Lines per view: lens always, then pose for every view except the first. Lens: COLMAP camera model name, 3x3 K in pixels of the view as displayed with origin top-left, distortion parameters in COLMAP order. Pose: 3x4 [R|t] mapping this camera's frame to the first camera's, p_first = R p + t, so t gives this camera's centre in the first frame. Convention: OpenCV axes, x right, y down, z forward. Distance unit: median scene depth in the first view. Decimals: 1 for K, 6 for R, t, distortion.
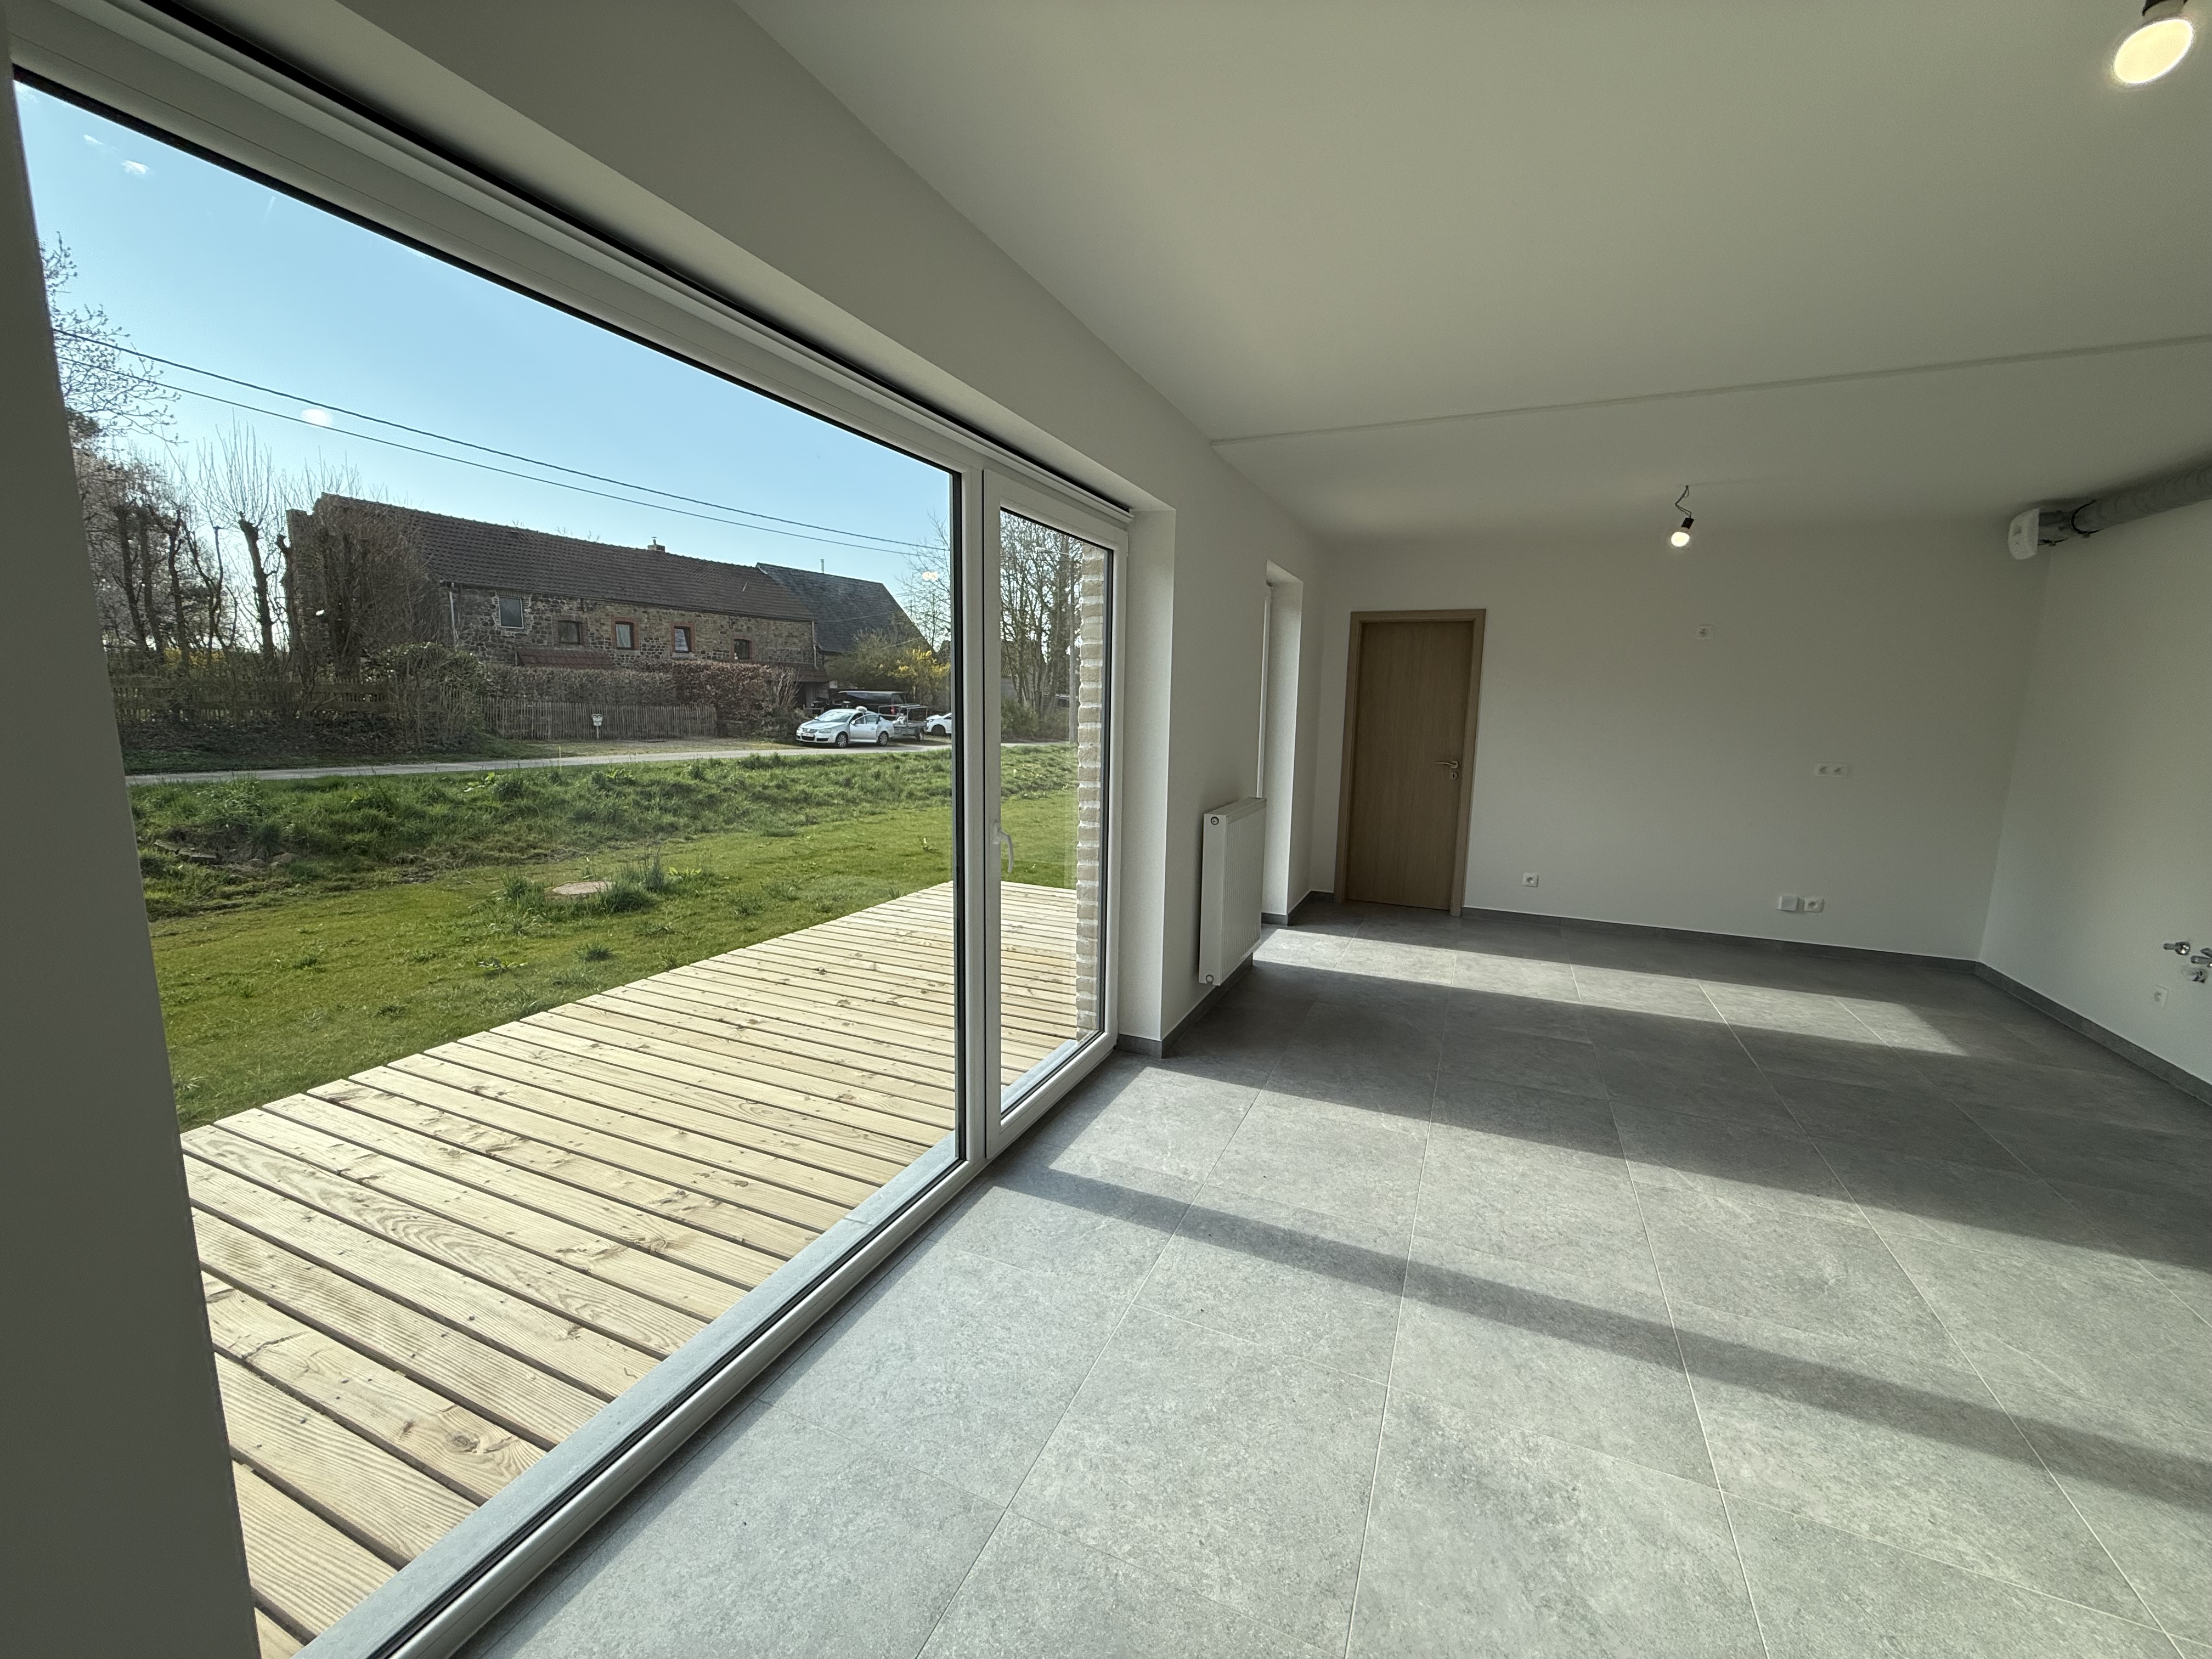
lens RADIAL K [[879.5, 0, 1103.6], [0, 879.5, 830.9], [0, 0, 1]] dist [-0.000176, 0.000195]
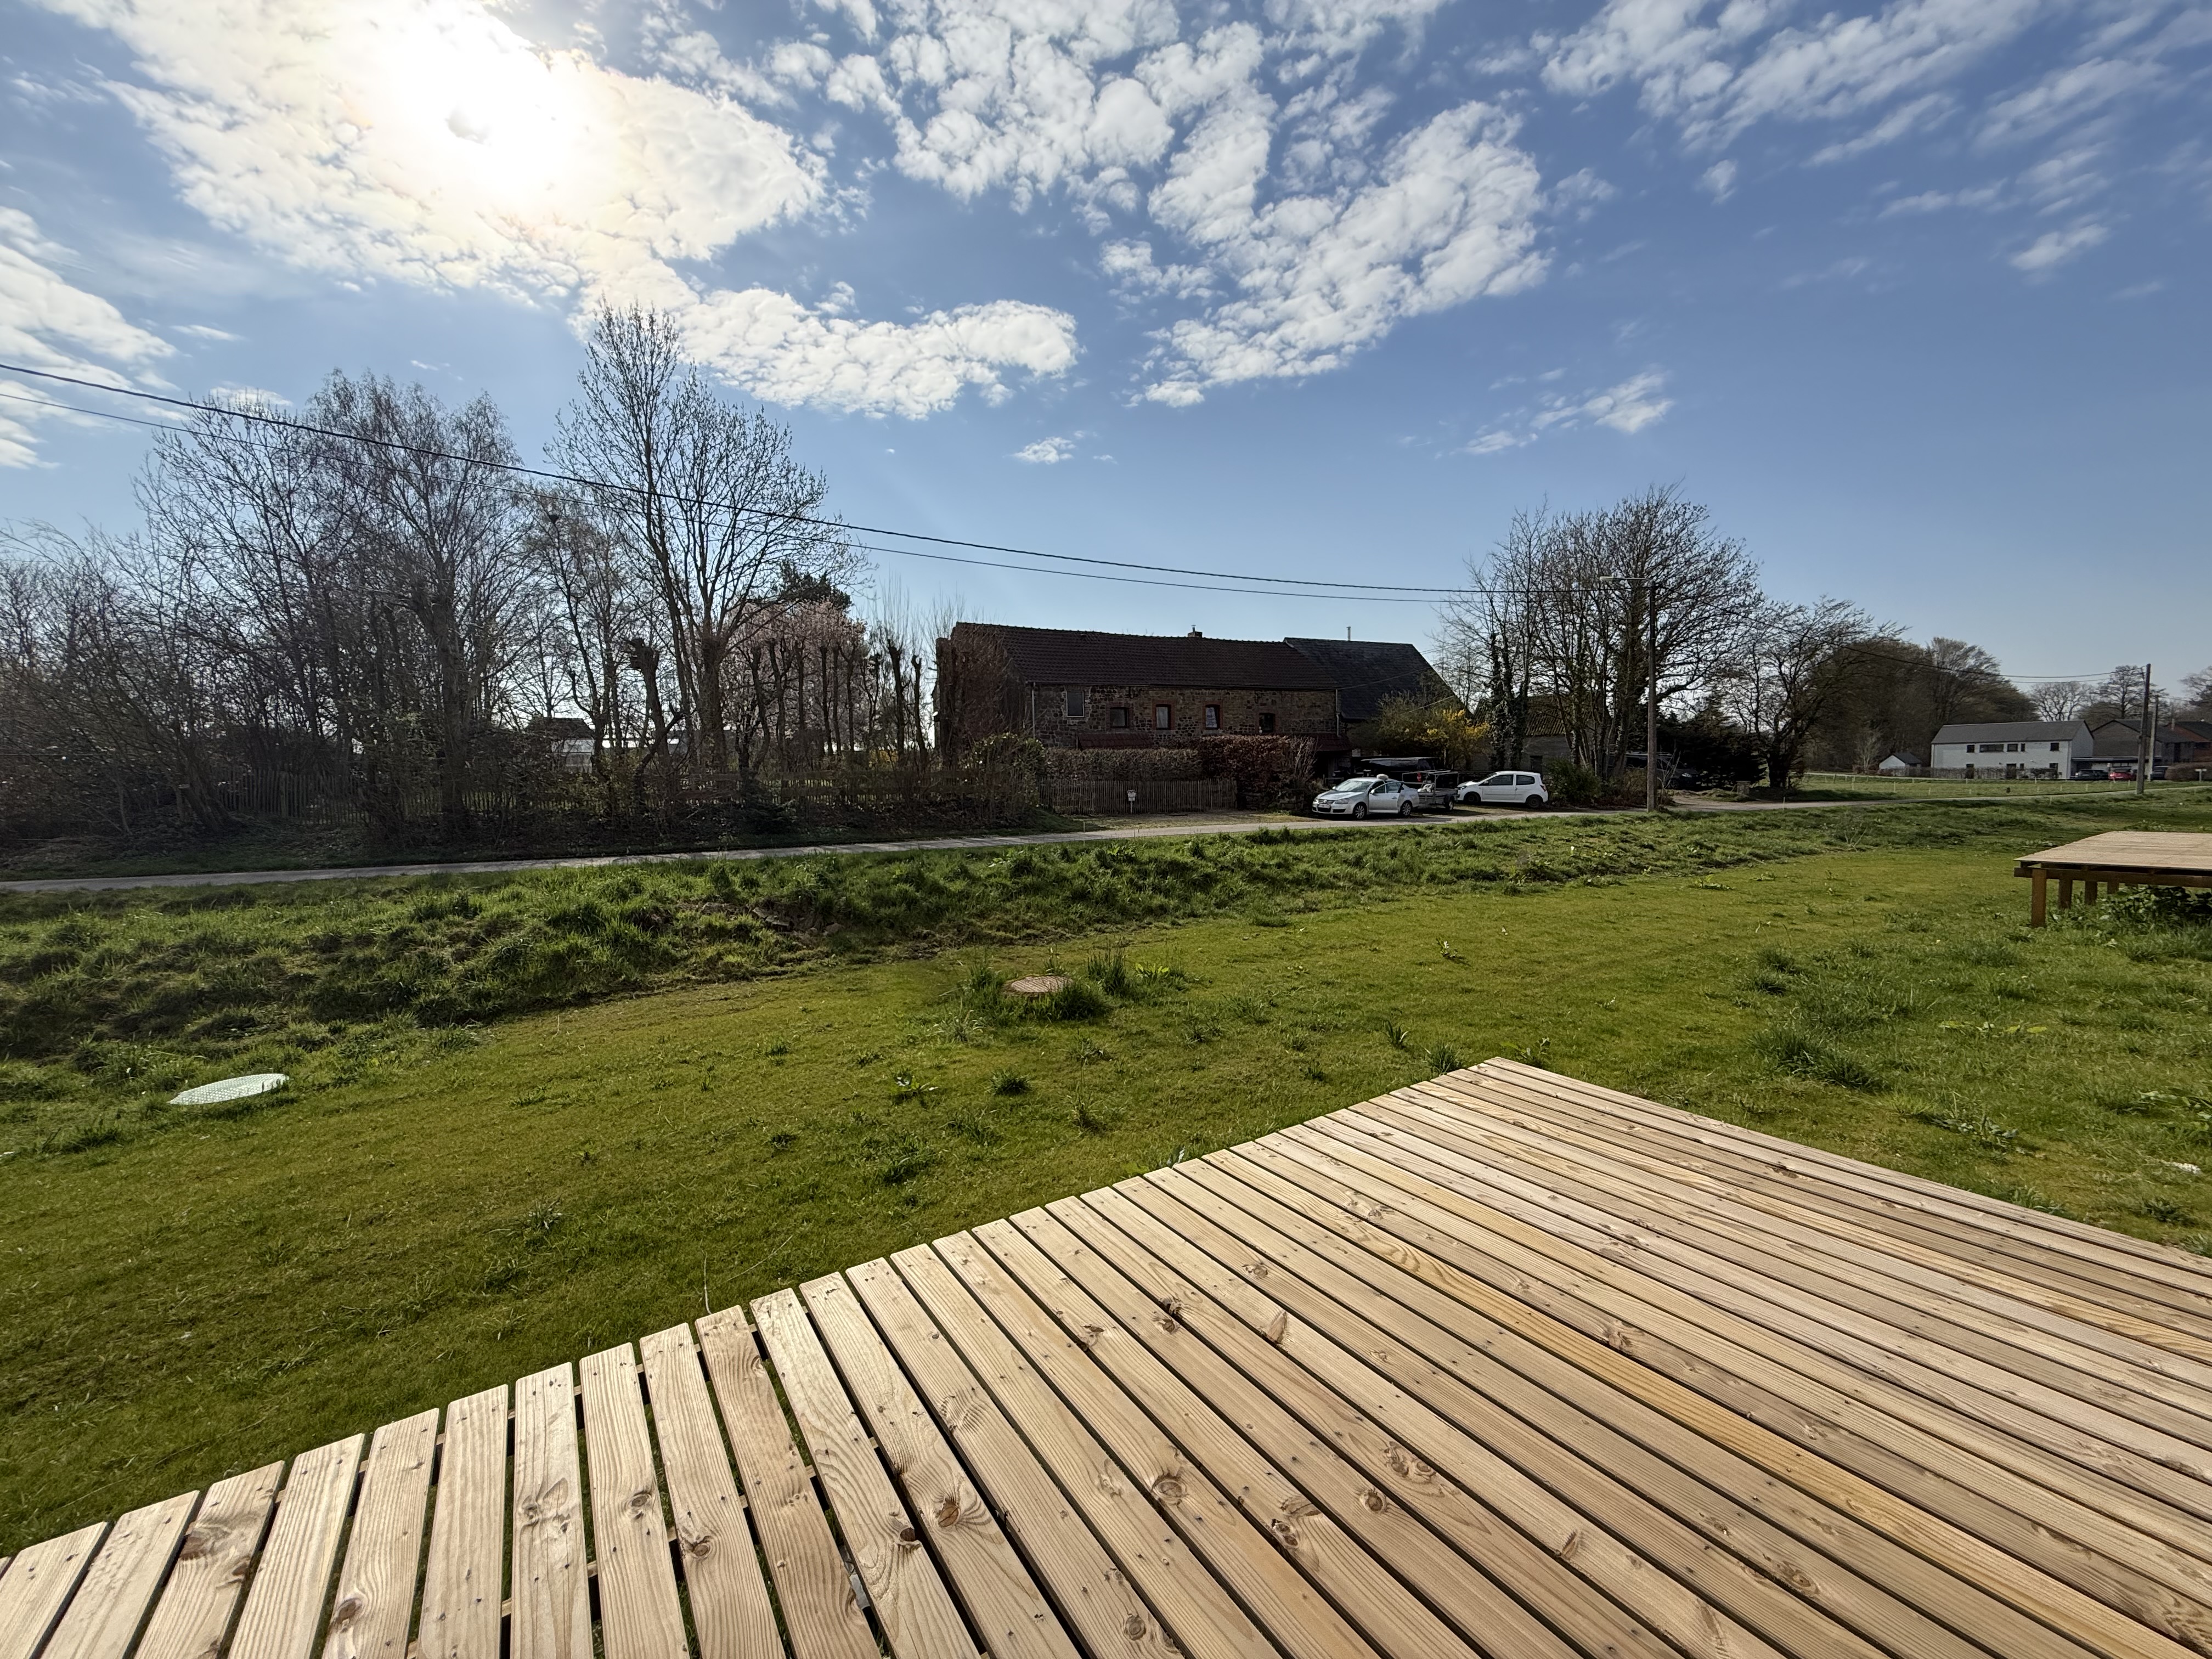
lens RADIAL K [[879.5, 0, 1103.6], [0, 879.5, 830.9], [0, 0, 1]] dist [-0.000176, 0.000195]
pose [[0.834346, 0.000276, -0.551241, -0.028661], [-0.043203, 0.996957, -0.064892, -0.024288], [0.549545, 0.077958, 0.831819, 0.185352]]
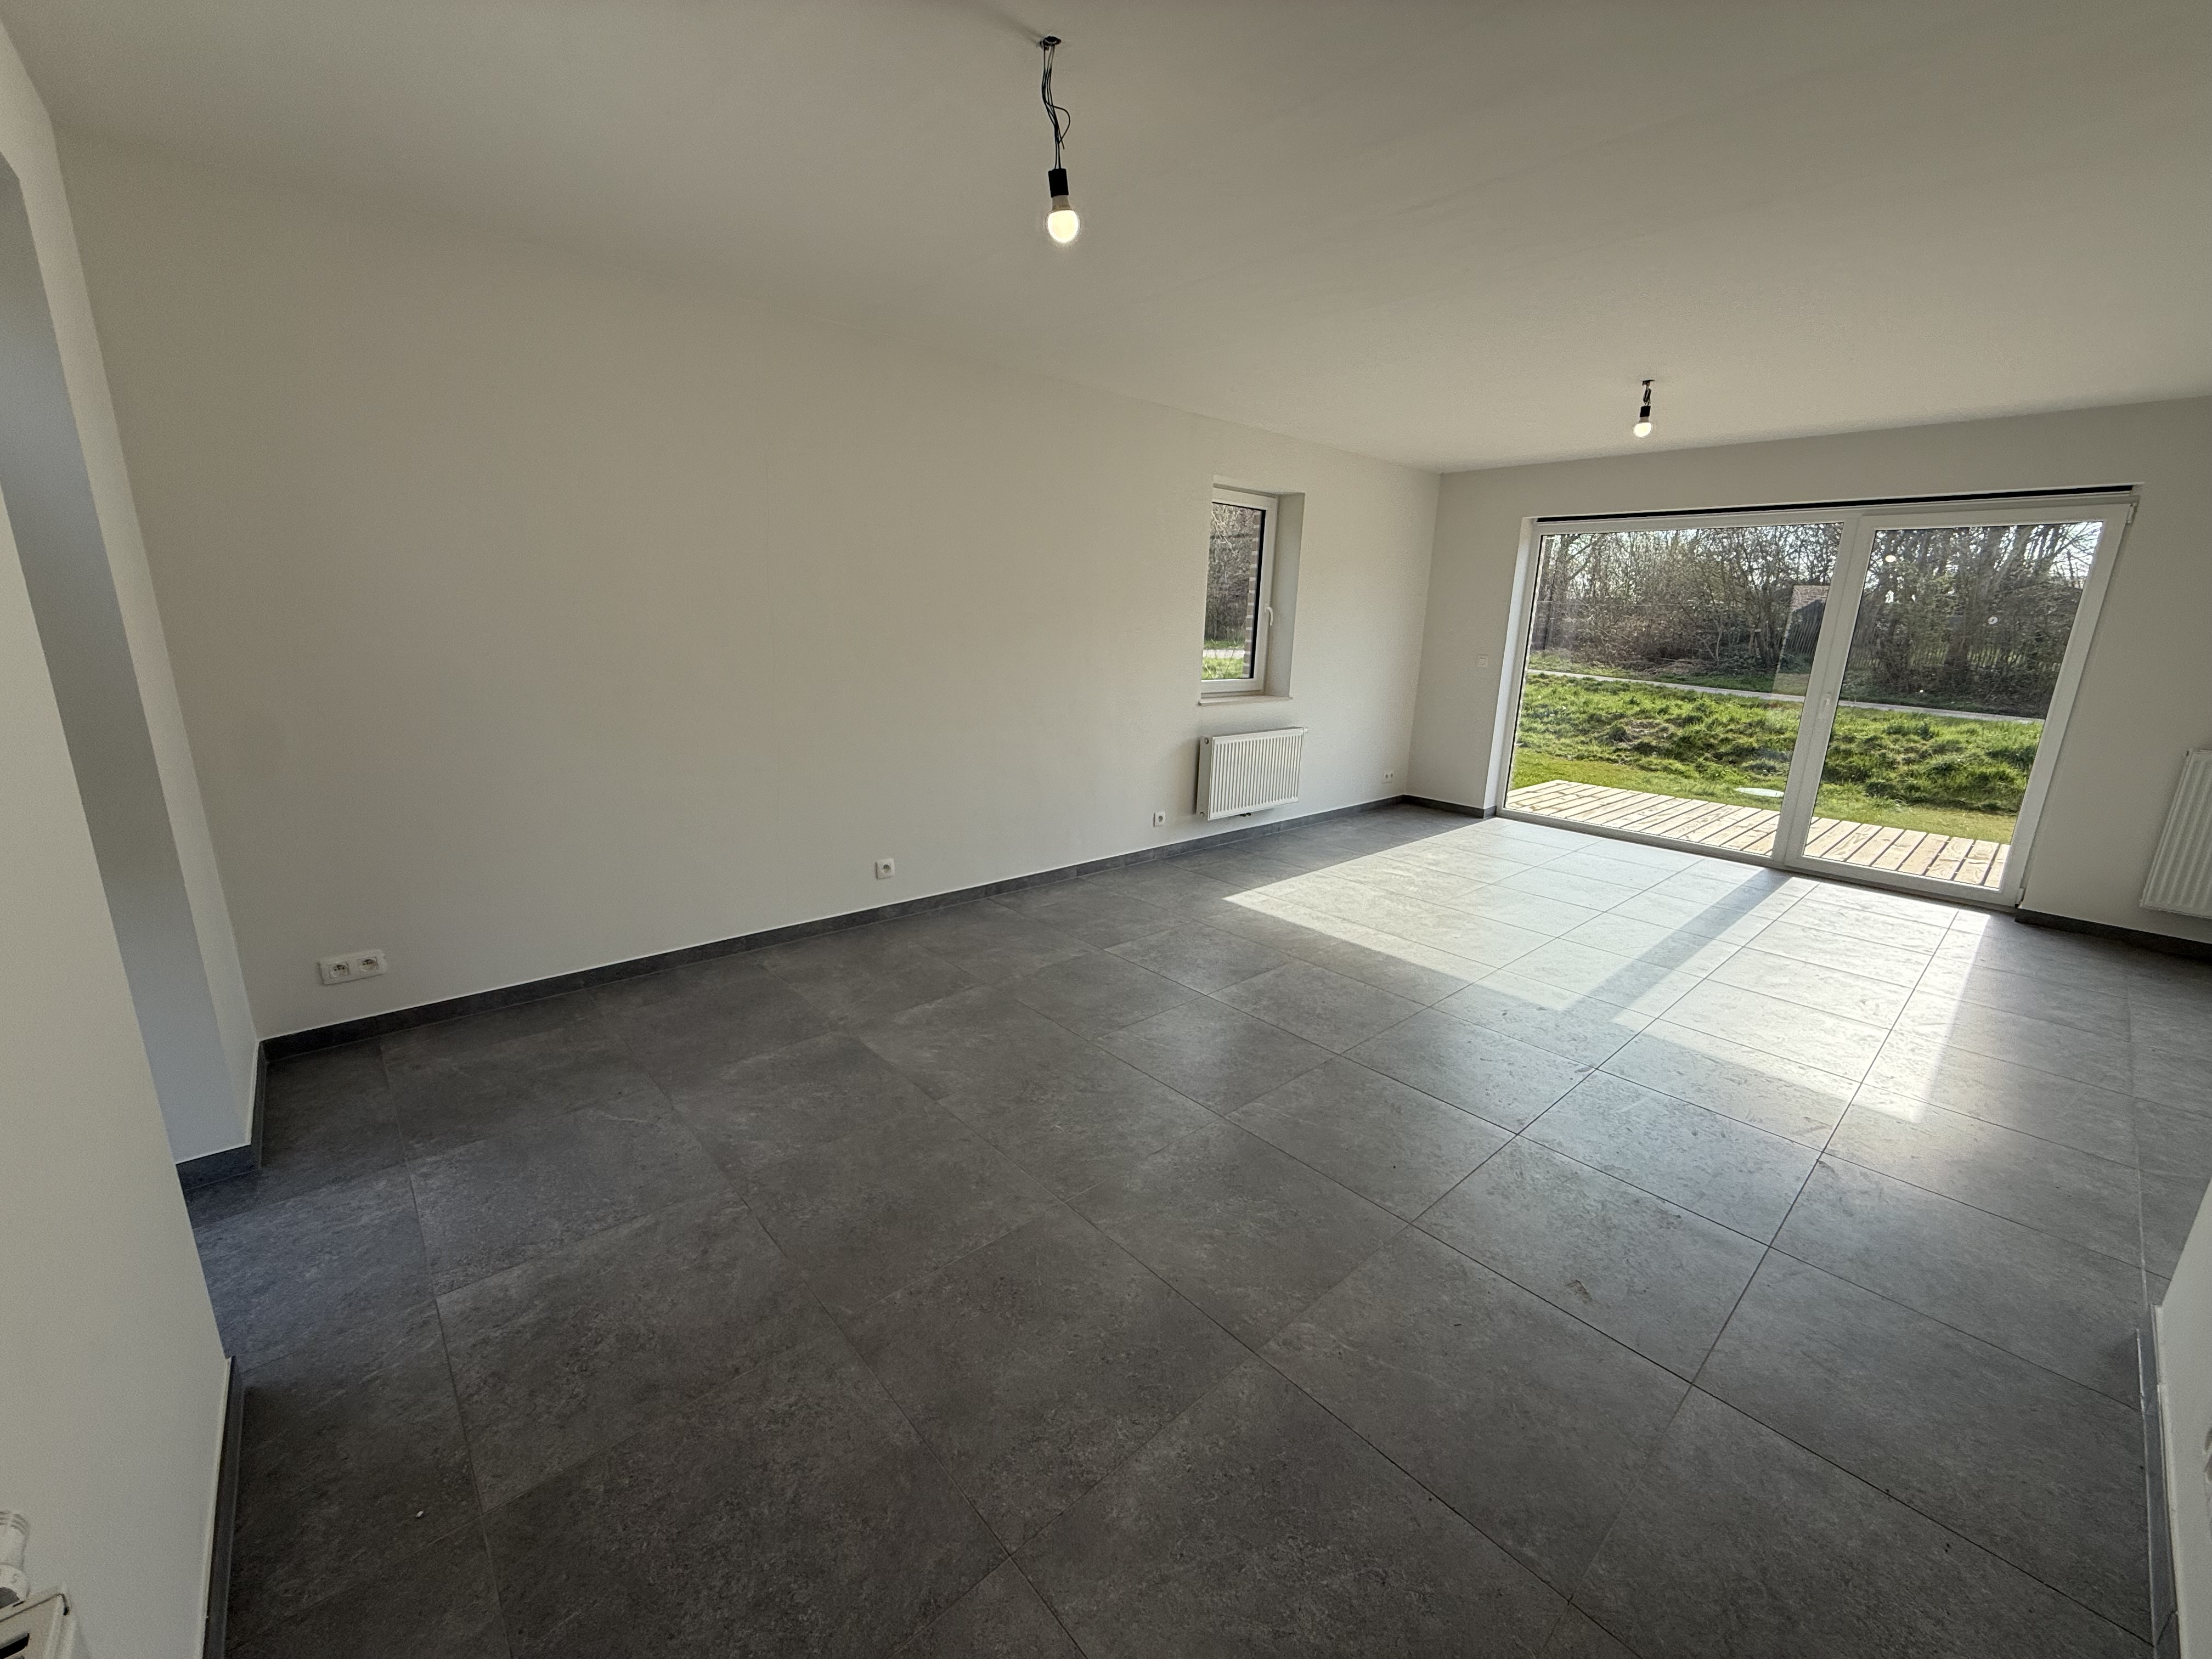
lens RADIAL K [[879.5, 0, 1103.6], [0, 879.5, 830.9], [0, 0, 1]] dist [-0.000176, 0.000195]
pose [[-0.411894, 0.190335, -0.891132, 0.420854], [-0.175119, 0.943179, 0.282395, 0.001624], [0.894246, 0.272371, -0.355159, 0.057209]]
